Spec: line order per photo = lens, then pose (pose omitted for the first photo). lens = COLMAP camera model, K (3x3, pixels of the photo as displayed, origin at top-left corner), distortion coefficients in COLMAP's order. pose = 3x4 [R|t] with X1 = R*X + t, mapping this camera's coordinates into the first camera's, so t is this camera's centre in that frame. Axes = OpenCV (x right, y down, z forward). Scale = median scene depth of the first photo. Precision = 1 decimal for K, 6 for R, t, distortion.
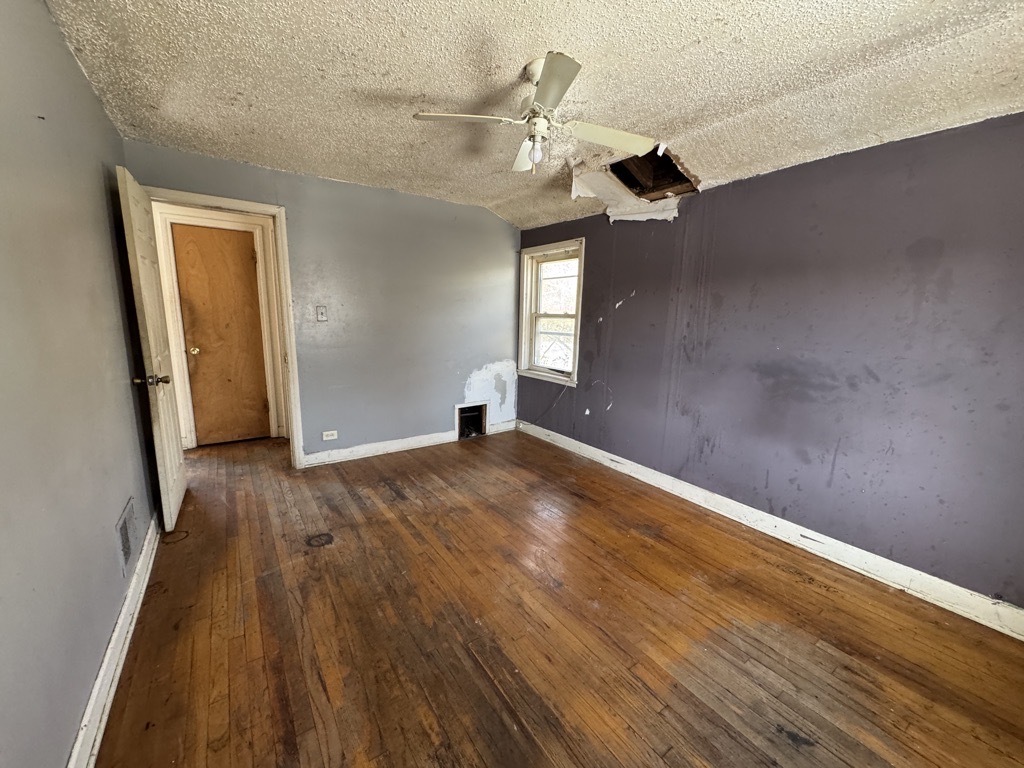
lens RADIAL K [[405.7, 0, 511.0], [0, 405.7, 384.7], [0, 0, 1]] dist [0.001145, -0.000409]
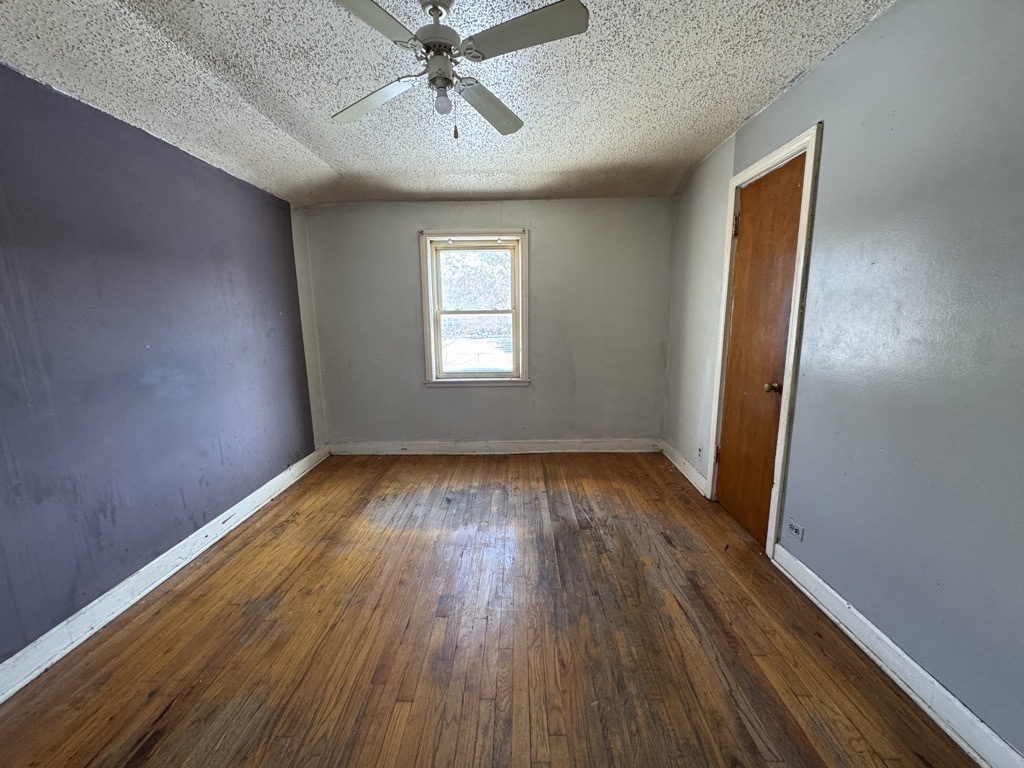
lens RADIAL K [[405.7, 0, 512.1], [0, 405.7, 384.0], [0, 0, 1]] dist [0.001145, -0.000409]
pose [[-0.810987, -0.113869, 0.573876, -0.543795], [0.096166, 0.941593, 0.322731, -0.281157], [-0.577106, 0.316918, -0.752669, 1.618049]]
